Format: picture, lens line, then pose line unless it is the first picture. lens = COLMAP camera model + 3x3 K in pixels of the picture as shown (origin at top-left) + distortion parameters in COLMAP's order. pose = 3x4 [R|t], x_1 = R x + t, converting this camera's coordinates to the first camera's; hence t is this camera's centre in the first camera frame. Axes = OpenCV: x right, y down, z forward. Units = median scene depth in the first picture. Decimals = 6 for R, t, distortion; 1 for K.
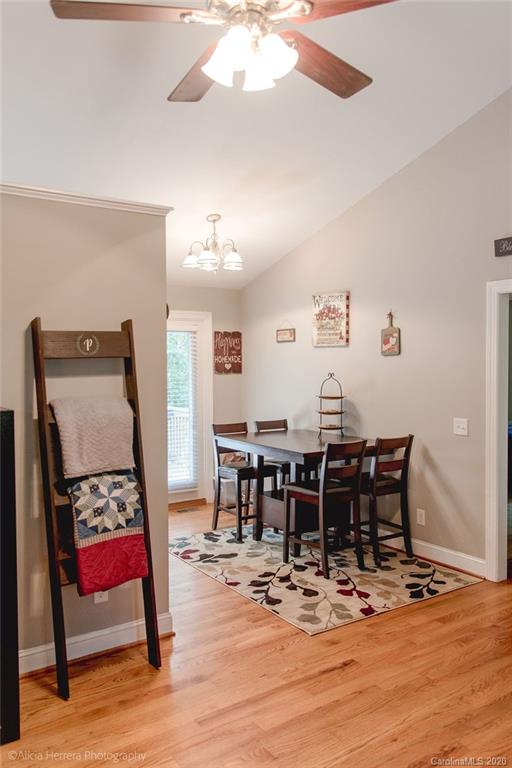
lens RADIAL K [[612.7, 0, 256.0], [0, 612.7, 384.0], [0, 0, 1]] dist [0.035794, -0.006458]
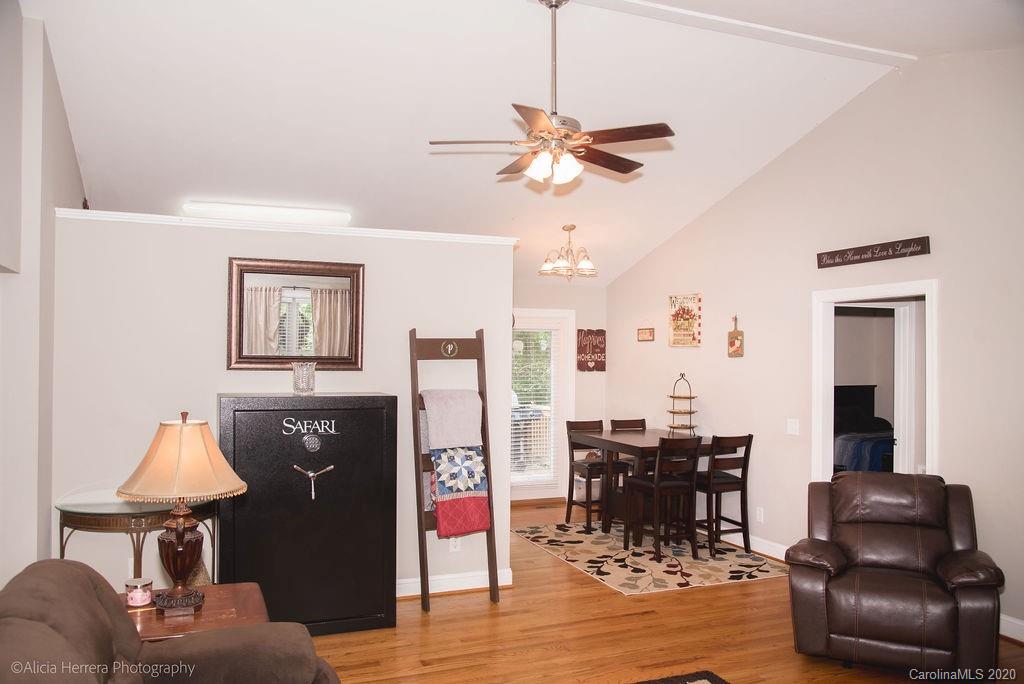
lens RADIAL K [[821.1, 0, 512.0], [0, 821.1, 342.0], [0, 0, 1]] dist [-0.011494, -0.002947]
pose [[0.978289, 0.010466, -0.206981, 0.150832], [-0.020714, 0.998661, -0.047409, 0.000661], [0.206207, 0.050667, 0.977196, -0.469804]]
